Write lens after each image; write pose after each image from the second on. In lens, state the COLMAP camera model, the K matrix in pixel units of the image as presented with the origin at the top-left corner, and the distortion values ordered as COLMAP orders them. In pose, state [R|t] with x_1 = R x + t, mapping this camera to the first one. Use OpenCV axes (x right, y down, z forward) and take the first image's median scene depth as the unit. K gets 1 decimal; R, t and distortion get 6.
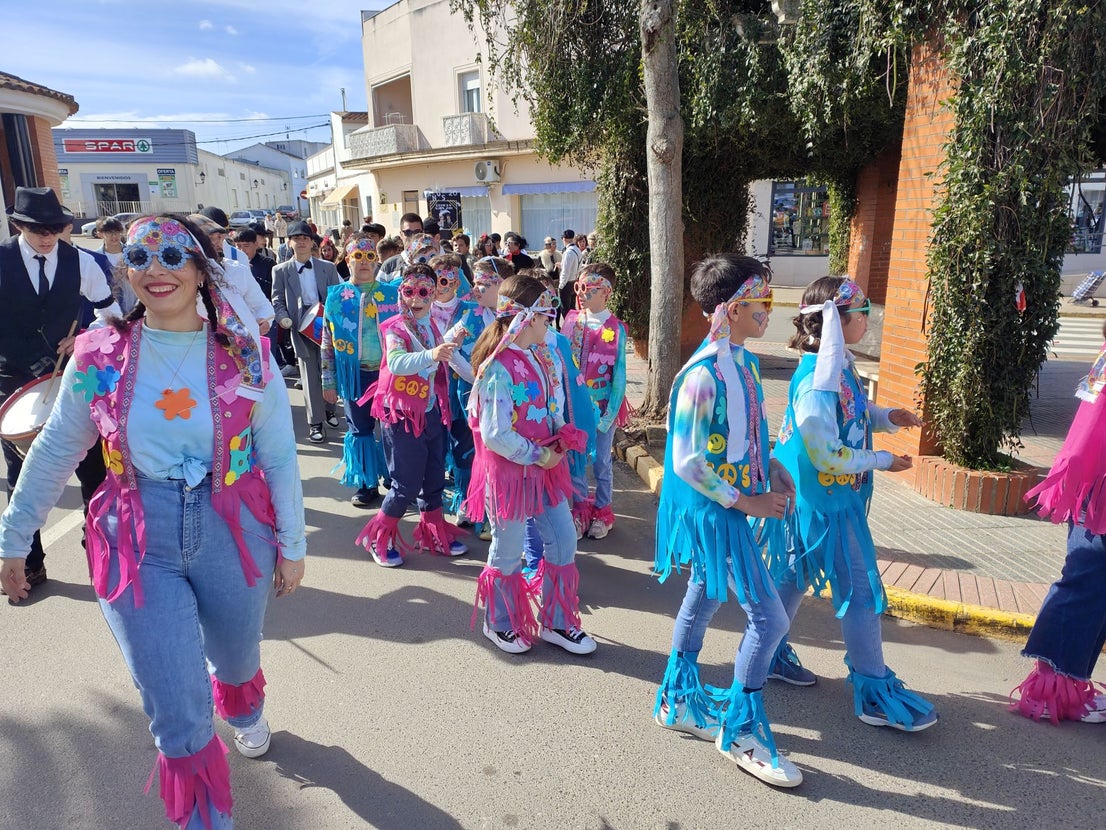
lens RADIAL K [[783.0, 0, 545.0], [0, 783.0, 423.9], [0, 0, 1]] dist [0.113943, -0.113790]
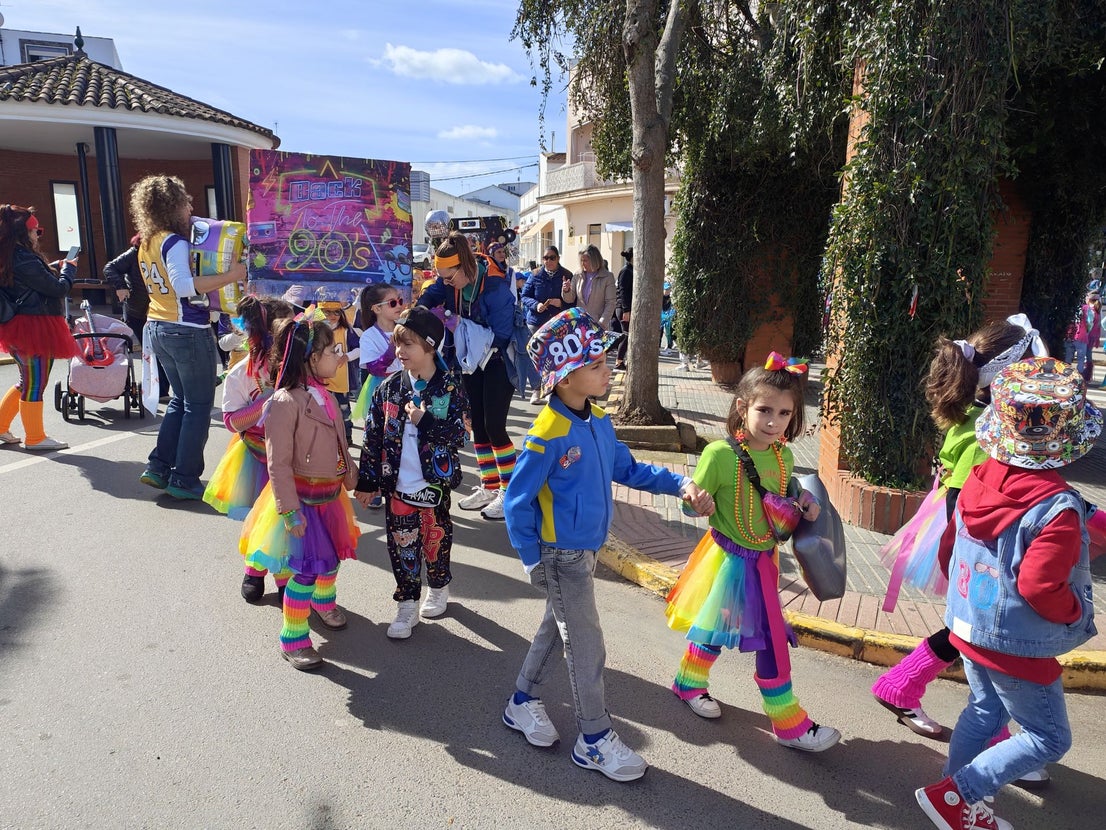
lens RADIAL K [[783.0, 0, 545.0], [0, 783.0, 423.9], [0, 0, 1]] dist [0.113943, -0.113790]
pose [[0.963276, 0.087319, -0.253919, 0.193240], [-0.099133, 0.994490, -0.034083, 0.027440], [0.249544, 0.058003, 0.966625, -0.003813]]
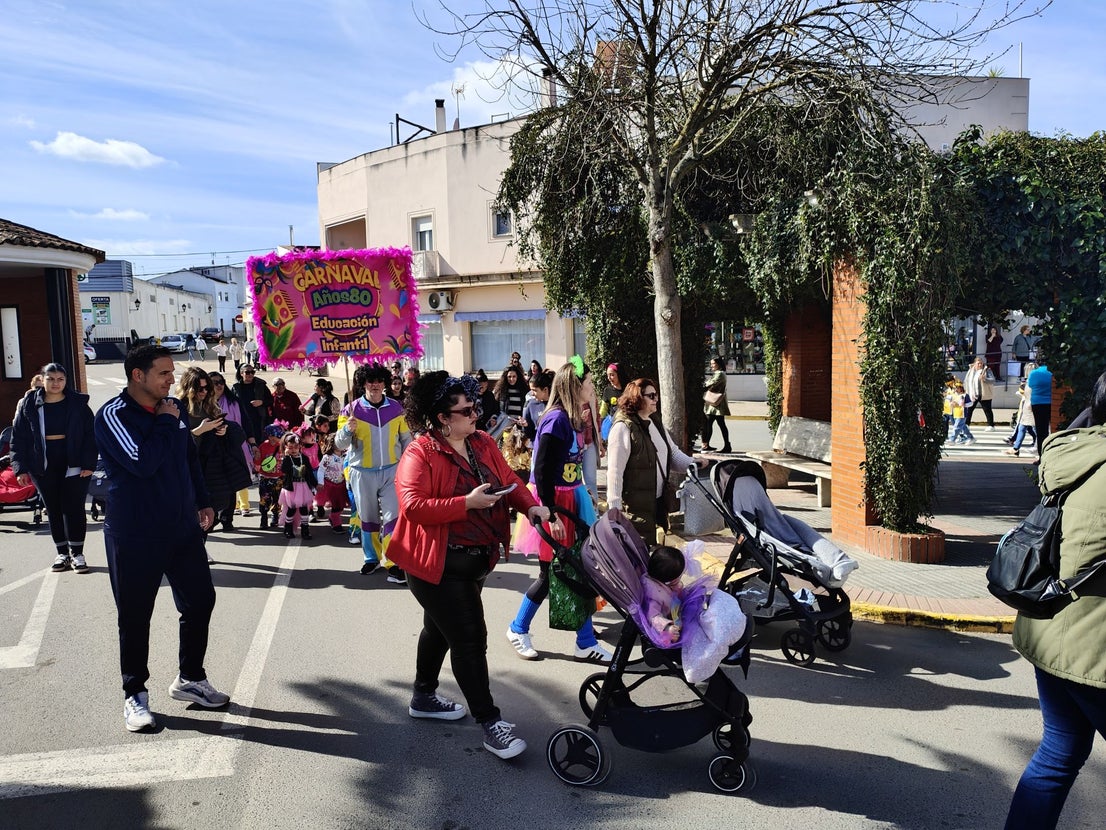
lens RADIAL K [[794.9, 0, 540.2], [0, 794.9, 401.5], [0, 0, 1]] dist [0.076393, -0.066188]
pose [[0.995287, -0.018087, 0.095273, -0.132051], [0.033978, 0.985216, -0.167912, 0.021607], [-0.090828, 0.170358, 0.981187, -0.213888]]
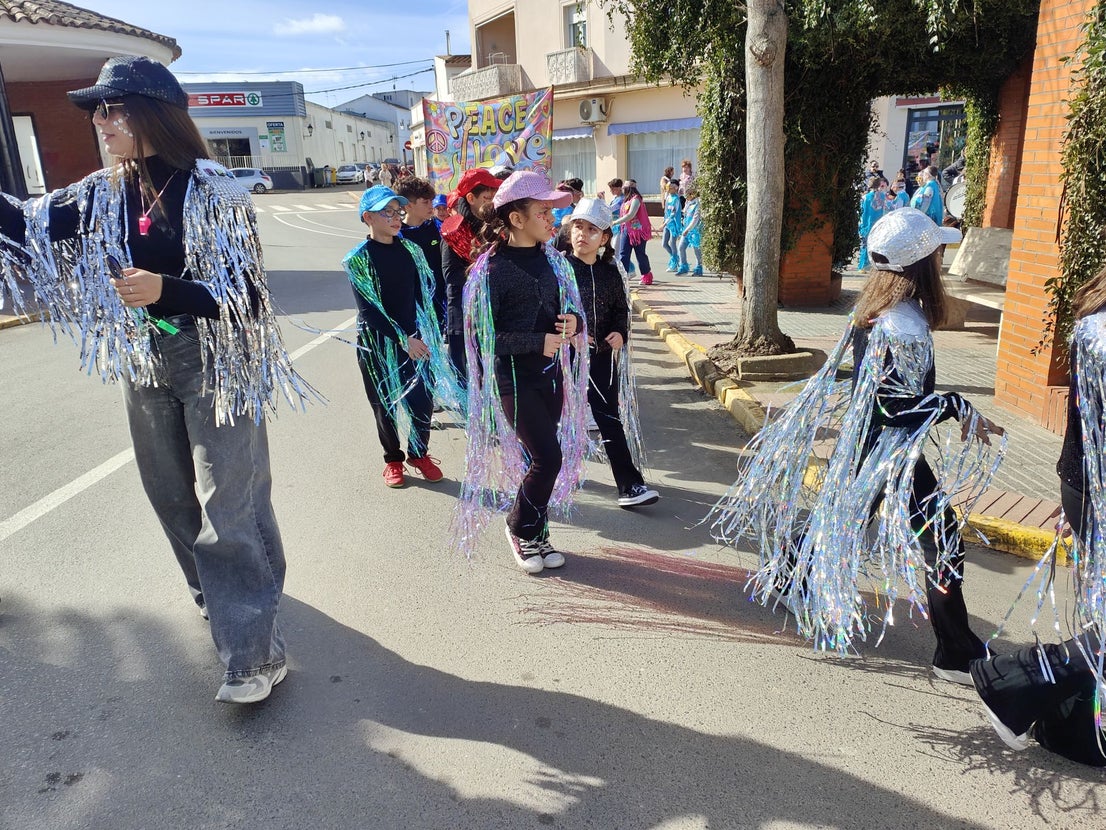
lens RADIAL K [[810.5, 0, 556.9], [0, 810.5, 419.9], [0, 0, 1]] dist [0.127780, -0.119962]
pose [[0.992927, 0.013505, -0.117956, 0.019066], [-0.008254, 0.998958, 0.044894, 0.021470], [0.118440, -0.043602, 0.992003, 0.004971]]
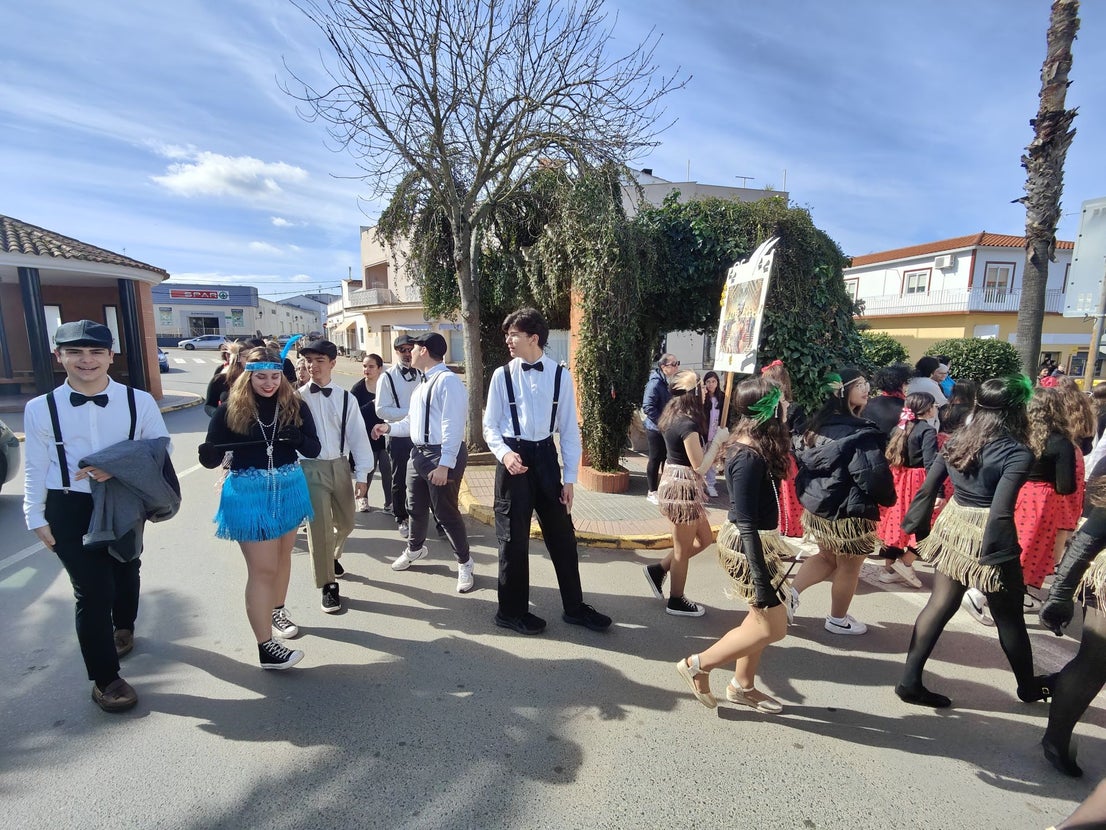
lens RADIAL K [[471.4, 0, 551.1], [0, 471.4, 420.5], [0, 0, 1]] dist [-0.000831, -0.005720]
pose [[0.988751, 0.000176, 0.149571, 0.107444], [0.013495, 0.995816, -0.090384, 0.016640], [-0.148961, 0.091385, 0.984611, -0.110044]]
